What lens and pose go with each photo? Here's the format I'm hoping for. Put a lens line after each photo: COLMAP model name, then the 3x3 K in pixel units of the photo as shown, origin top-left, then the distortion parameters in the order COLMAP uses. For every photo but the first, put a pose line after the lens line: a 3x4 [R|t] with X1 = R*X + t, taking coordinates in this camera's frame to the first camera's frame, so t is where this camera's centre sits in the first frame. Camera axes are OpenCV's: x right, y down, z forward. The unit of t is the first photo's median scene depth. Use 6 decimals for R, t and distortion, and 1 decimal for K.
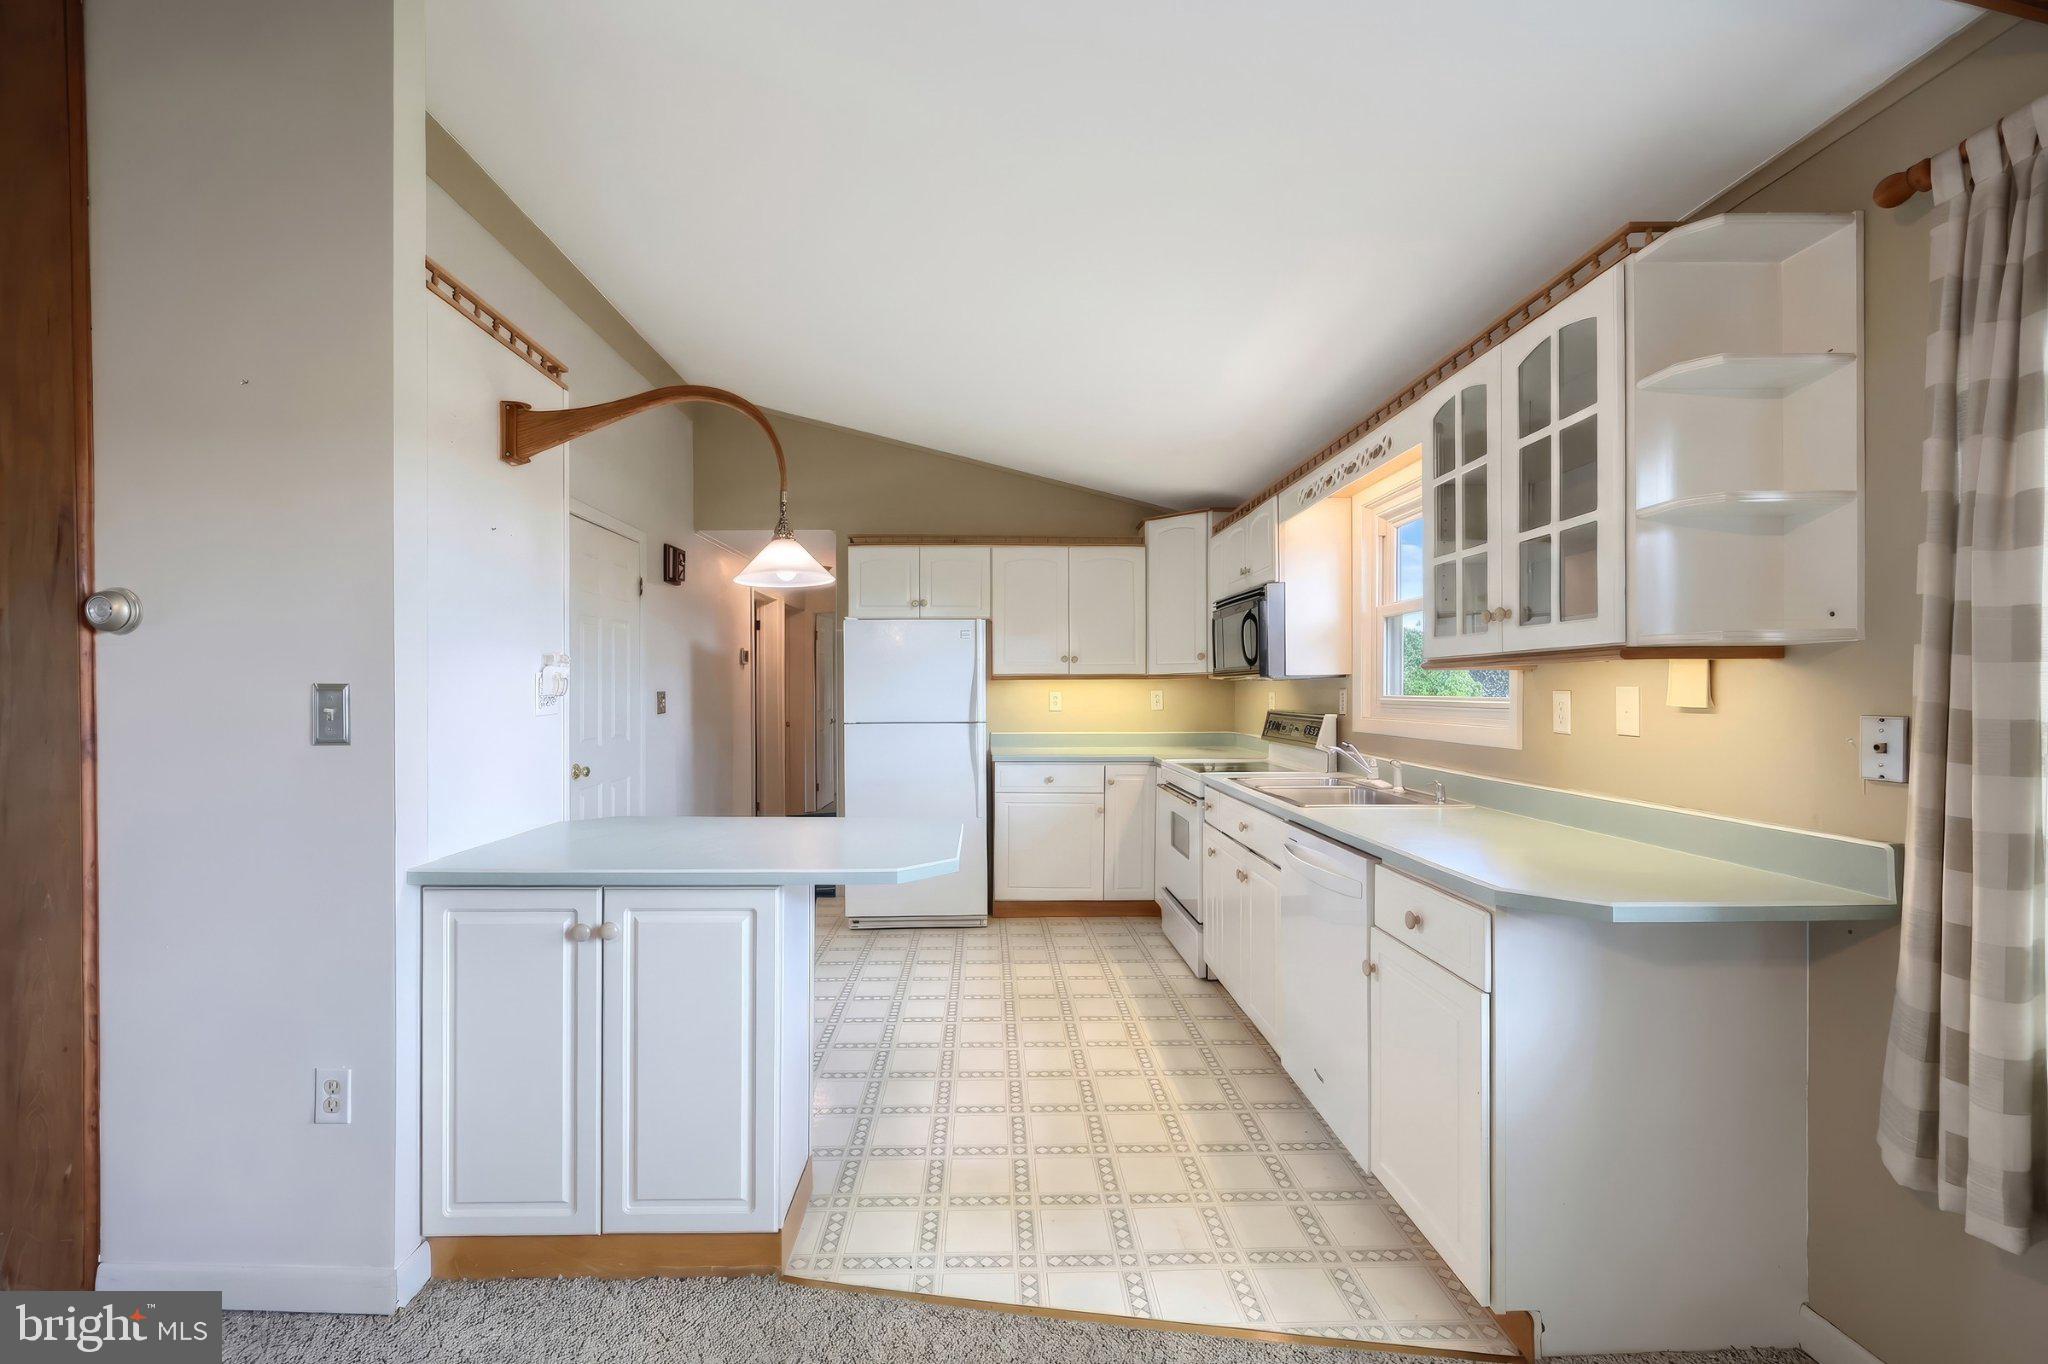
lens RADIAL K [[898.6, 0, 982.8], [0, 898.6, 690.1], [0, 0, 1]] dist [0.023648, 0.000325]
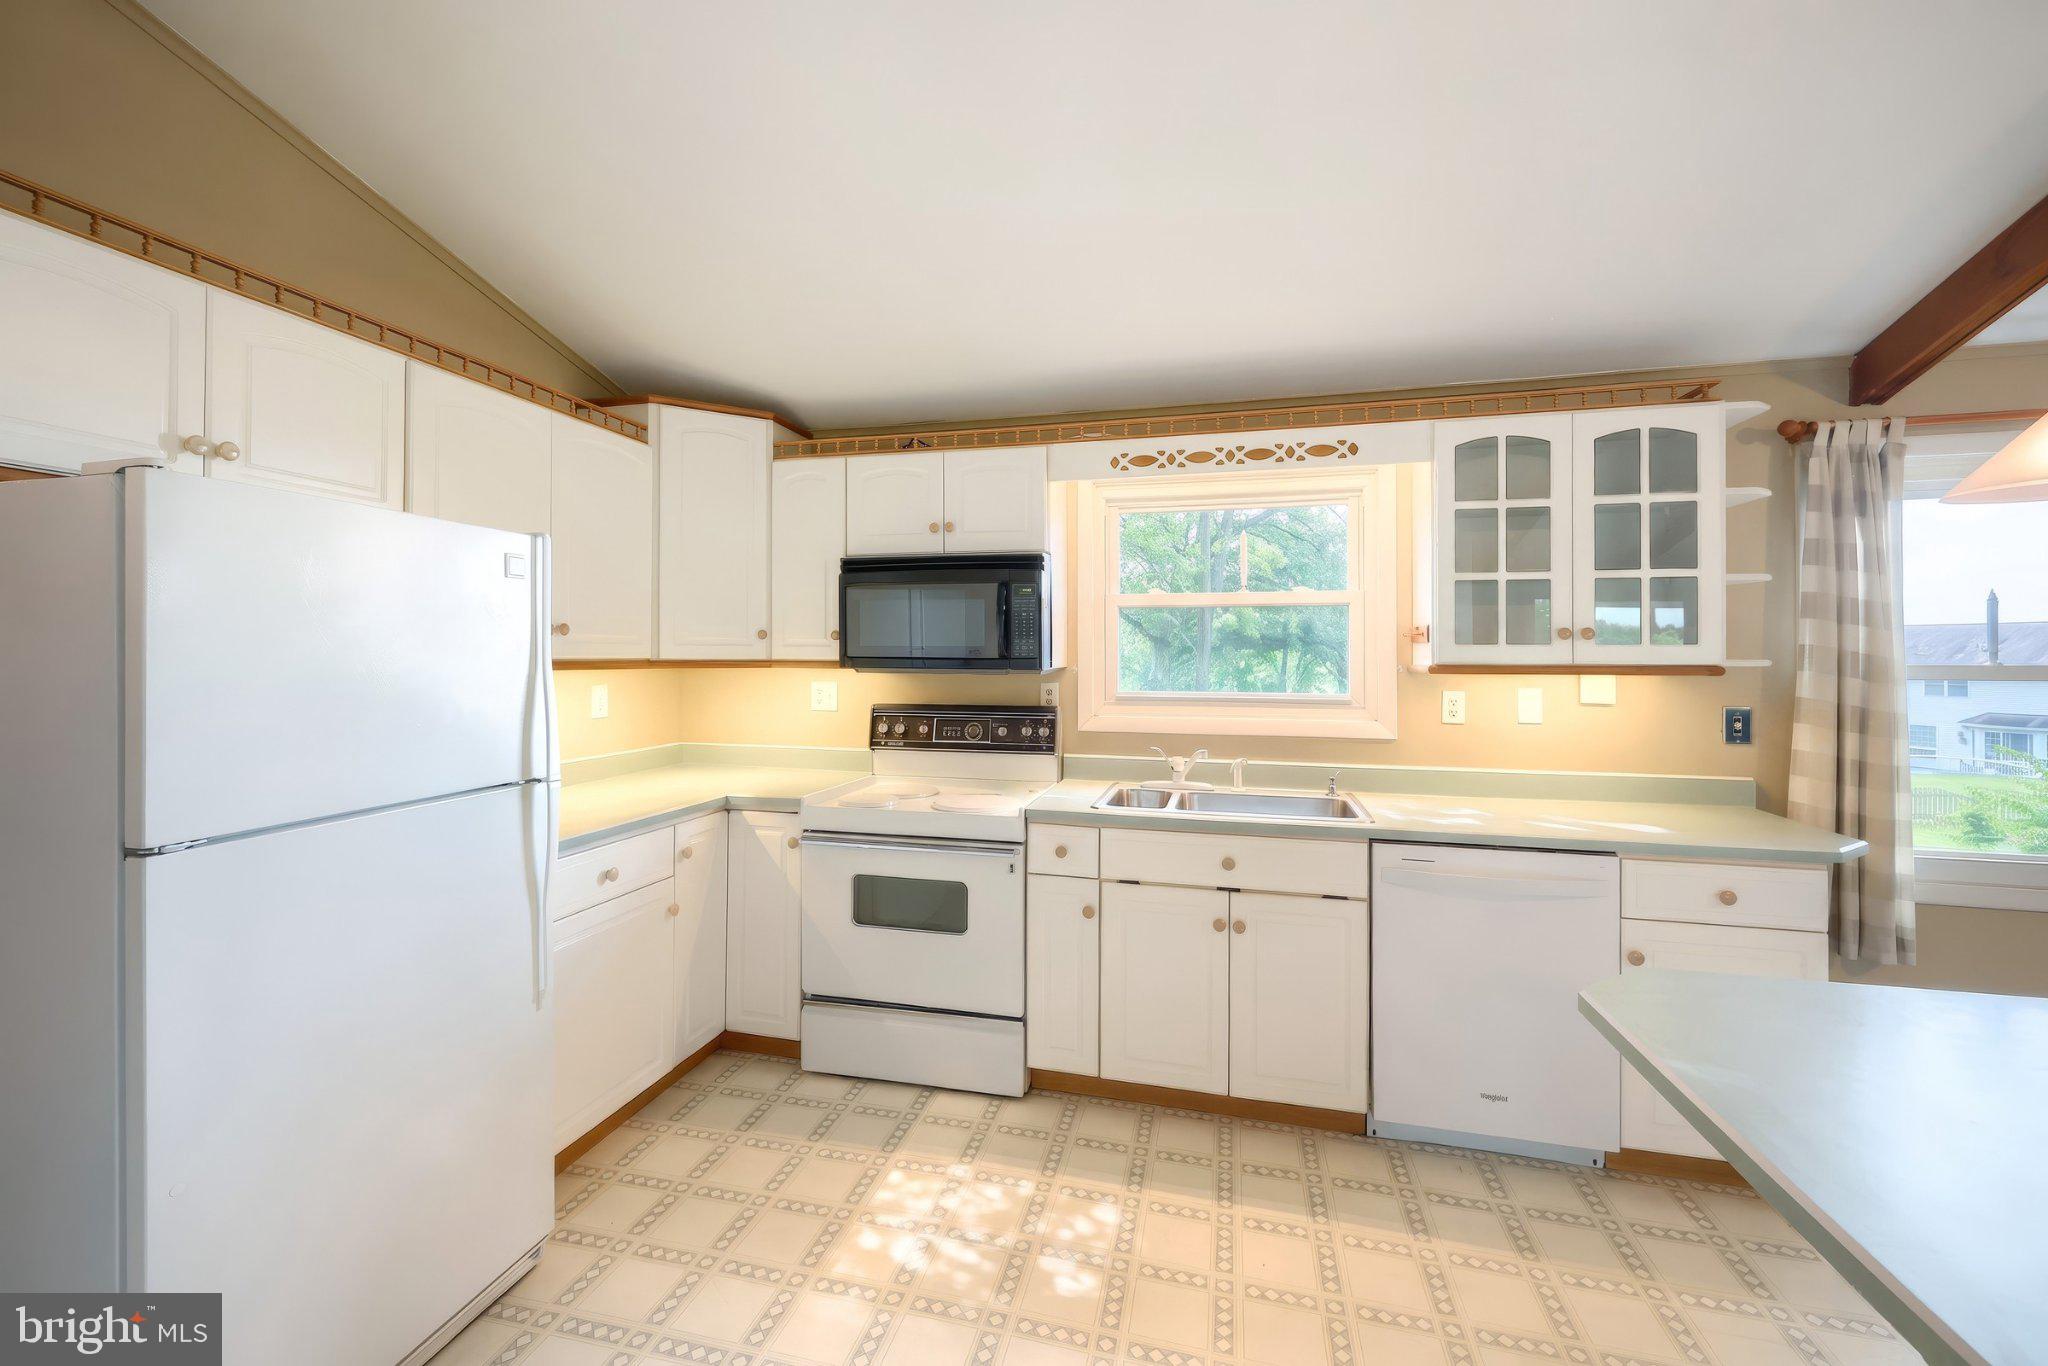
lens RADIAL K [[859.2, 0, 1020.0], [0, 859.2, 649.7], [0, 0, 1]] dist [-0.000734, -0.000095]
pose [[0.226856, 0.009116, 0.973886, -0.767268], [-0.005681, 0.999952, -0.008036, -0.050031], [-0.973912, -0.003709, 0.226896, 1.541921]]
